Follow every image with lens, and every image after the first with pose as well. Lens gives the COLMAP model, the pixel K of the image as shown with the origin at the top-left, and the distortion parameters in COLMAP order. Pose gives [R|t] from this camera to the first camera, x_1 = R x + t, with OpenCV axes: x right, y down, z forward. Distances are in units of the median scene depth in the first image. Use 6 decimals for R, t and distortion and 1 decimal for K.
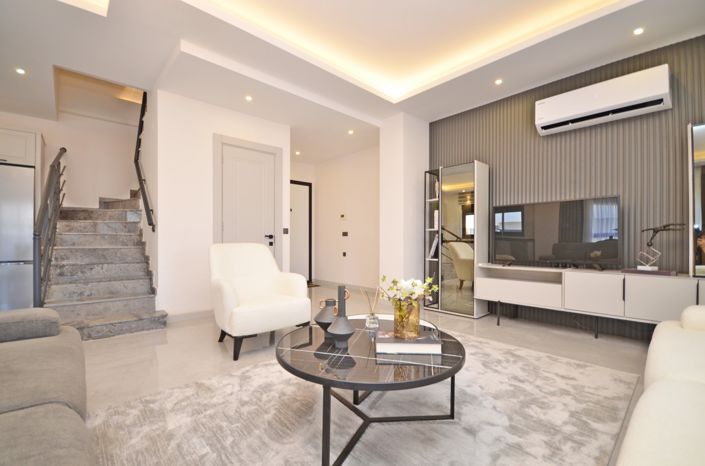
lens RADIAL K [[307.9, 0, 352.4], [0, 307.9, 242.6], [0, 0, 1]] dist [-0.005028, -0.003540]
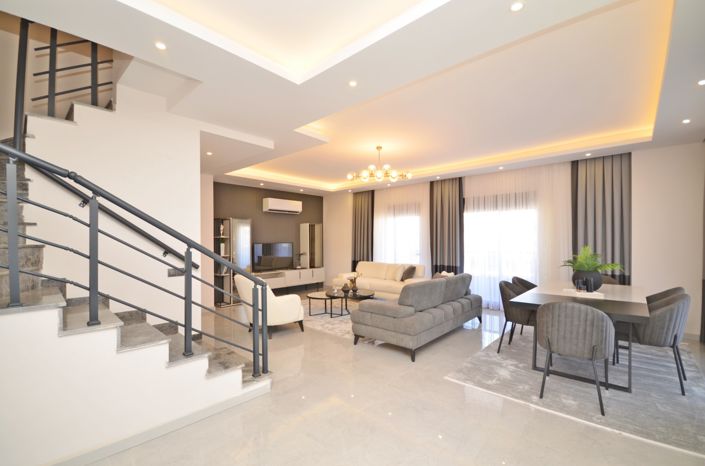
lens RADIAL K [[307.9, 0, 344.7], [0, 307.9, 244.3], [0, 0, 1]] dist [-0.005028, -0.003540]
pose [[-0.084886, -0.011762, 0.996321, -1.460813], [0.010184, 0.999868, 0.012671, -0.124113], [-0.996339, 0.011222, -0.084755, 0.548641]]
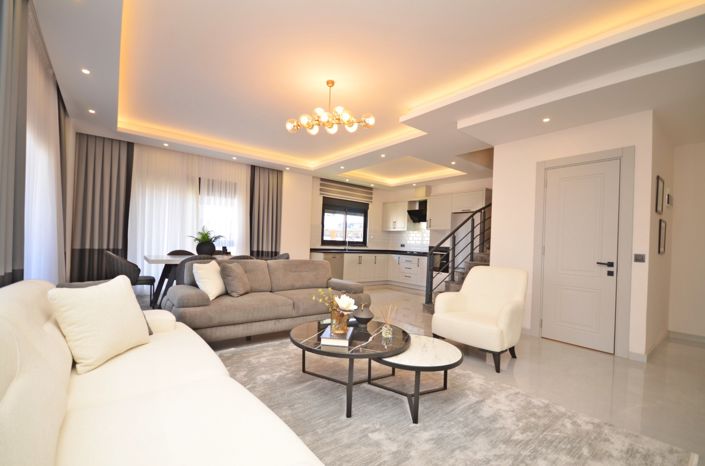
lens RADIAL K [[307.9, 0, 350.8], [0, 307.9, 239.2], [0, 0, 1]] dist [-0.005028, -0.003540]
pose [[-0.069683, -0.013520, -0.997478, 0.630794], [-0.042448, 0.999043, -0.010576, -0.053137], [0.996666, 0.041604, -0.070190, 0.442908]]
